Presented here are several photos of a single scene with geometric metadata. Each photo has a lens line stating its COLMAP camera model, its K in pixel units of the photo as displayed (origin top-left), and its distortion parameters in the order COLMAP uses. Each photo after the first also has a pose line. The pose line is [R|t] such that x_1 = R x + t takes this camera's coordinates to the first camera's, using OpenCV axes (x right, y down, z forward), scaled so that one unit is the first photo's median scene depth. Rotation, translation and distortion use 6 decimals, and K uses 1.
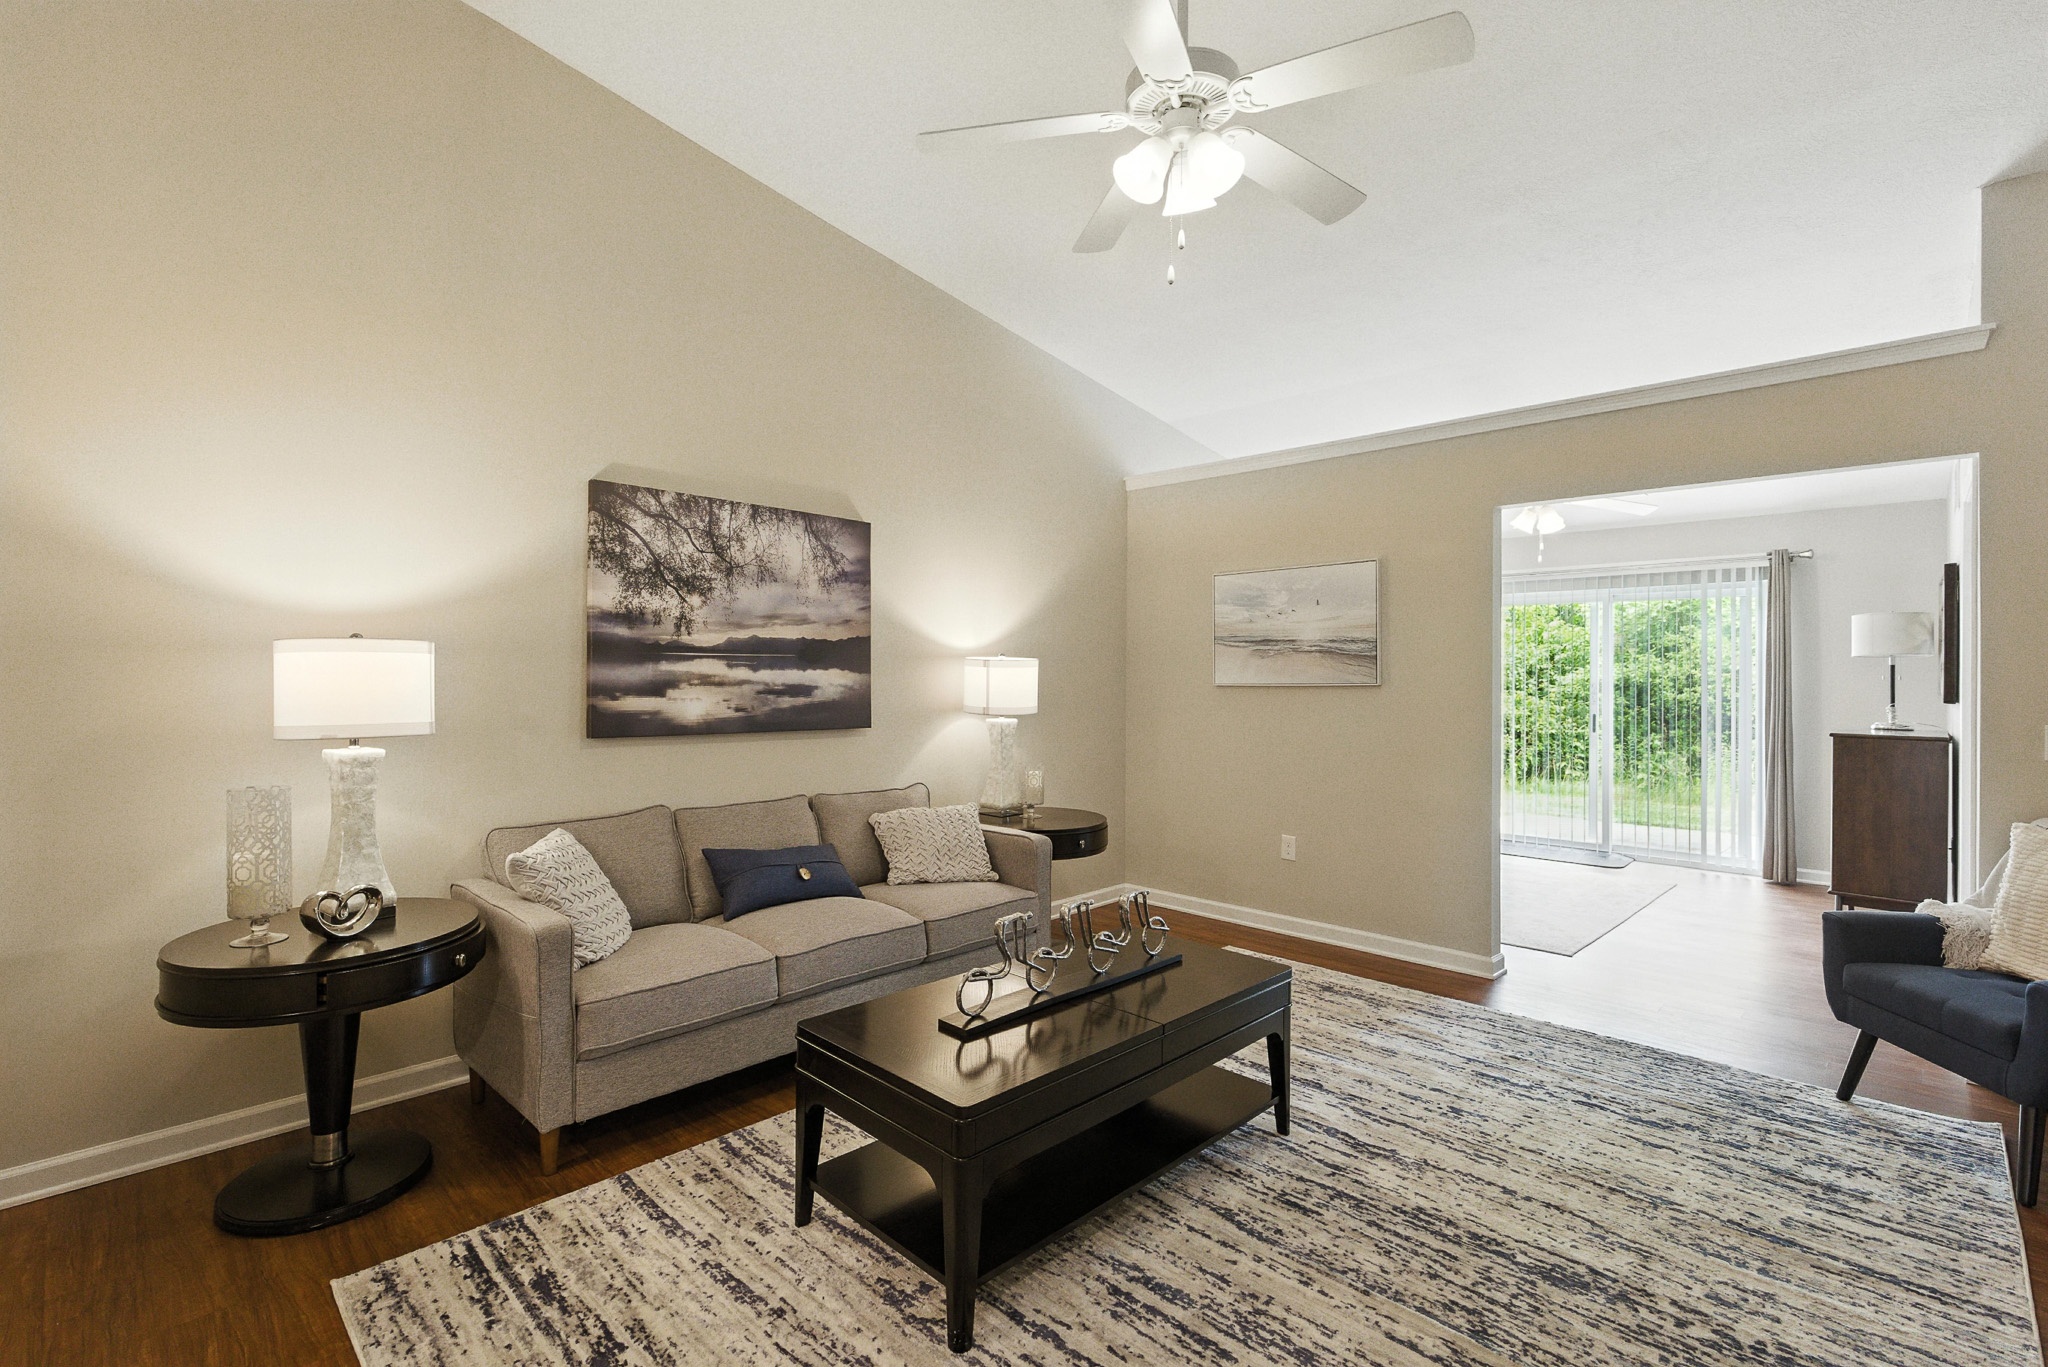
lens RADIAL K [[926.6, 0, 1012.6], [0, 926.6, 671.4], [0, 0, 1]] dist [0.001065, 0.000158]
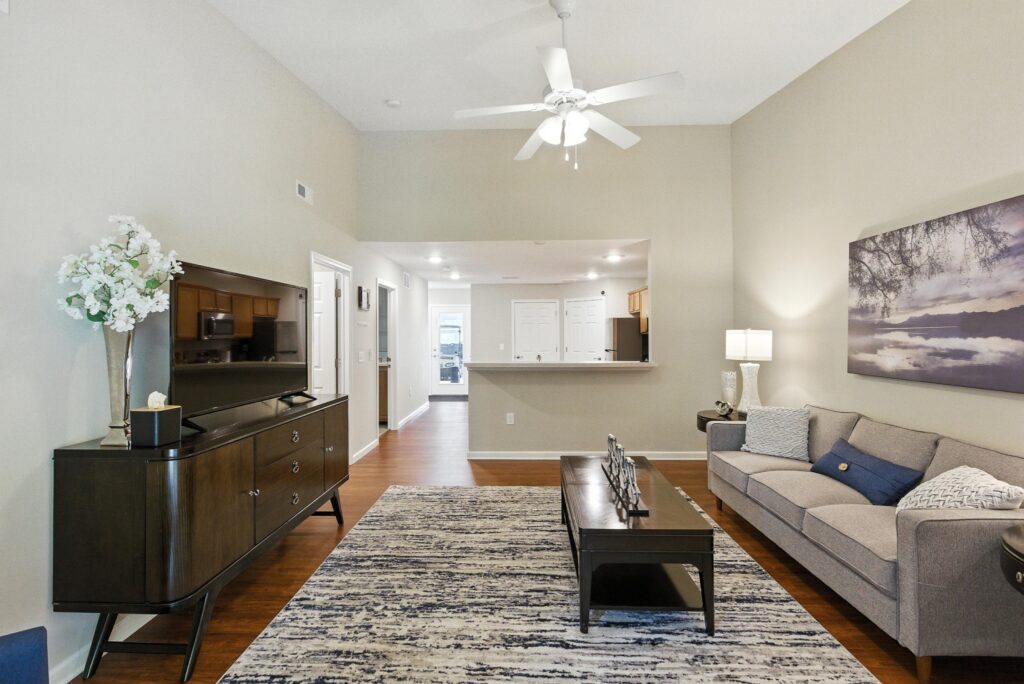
lens RADIAL K [[463.3, 0, 508.3], [0, 463.3, 338.9], [0, 0, 1]] dist [0.001065, 0.000158]
pose [[-0.731071, 0.000847, -0.682301, 0.713628], [0.003583, 0.999990, -0.002598, -0.001035], [0.682292, -0.004344, -0.731067, 1.148573]]
